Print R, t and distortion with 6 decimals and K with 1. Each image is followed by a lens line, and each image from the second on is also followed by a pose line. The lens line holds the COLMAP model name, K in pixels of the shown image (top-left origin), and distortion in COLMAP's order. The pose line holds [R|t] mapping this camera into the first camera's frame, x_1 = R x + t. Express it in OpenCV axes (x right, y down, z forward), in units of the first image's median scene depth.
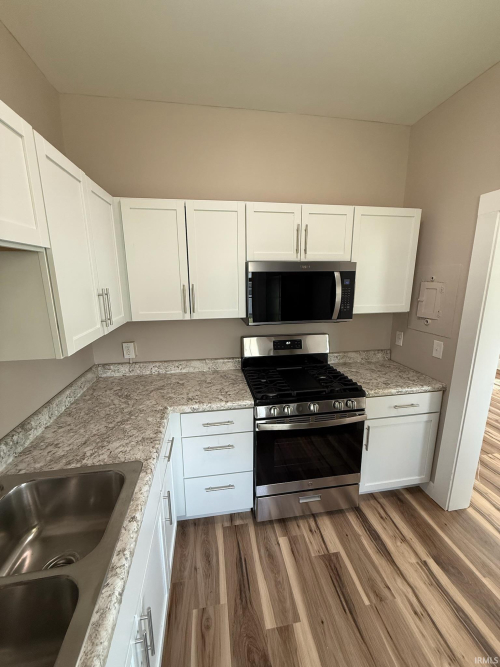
lens RADIAL K [[264.2, 0, 249.8], [0, 264.2, 331.7], [0, 0, 1]] dist [-0.000456, -0.000786]
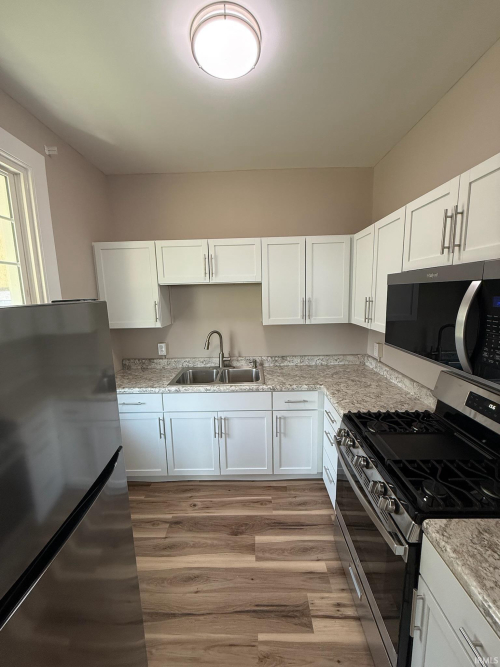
lens RADIAL K [[264.2, 0, 247.1], [0, 264.2, 331.3], [0, 0, 1]] dist [-0.000456, -0.000786]
pose [[-0.180376, 0.155170, -0.971281, 0.985923], [-0.176755, 0.966289, 0.187197, -0.161231], [0.967586, 0.205444, -0.146868, 0.715357]]
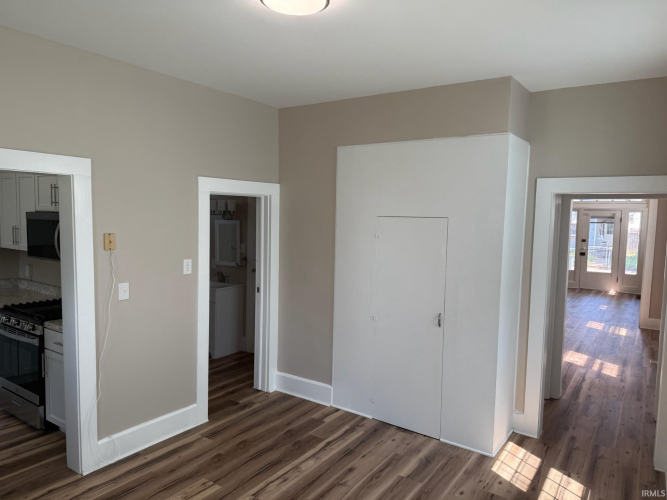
lens RADIAL K [[469.6, 0, 334.7], [0, 469.6, 252.2], [0, 0, 1]] dist [0.025249, -0.029306]
pose [[0.727087, 0.079609, -0.681914, 2.947248], [-0.170351, 0.983112, -0.066863, -0.164749], [0.665075, 0.164780, 0.728370, 0.298942]]
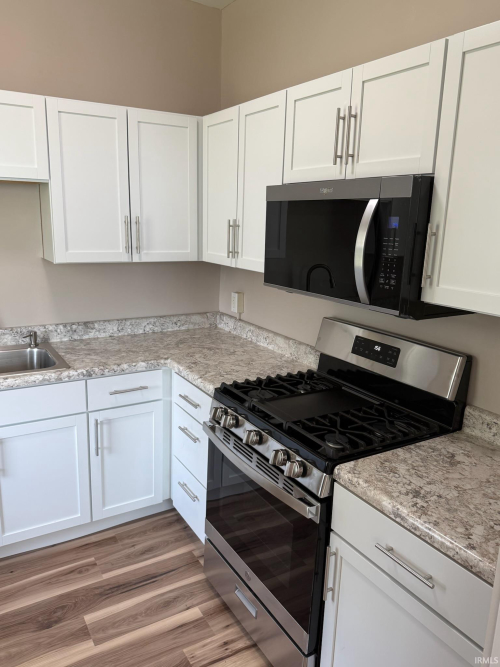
lens RADIAL K [[506.2, 0, 248.4], [0, 506.2, 332.4], [0, 0, 1]] dist [0.055337, -0.087791]
pose [[0.373861, 0.222538, -0.900392, 1.176691], [-0.223075, 0.963866, 0.145601, -0.090100], [0.900259, 0.146421, 0.409994, 0.509059]]
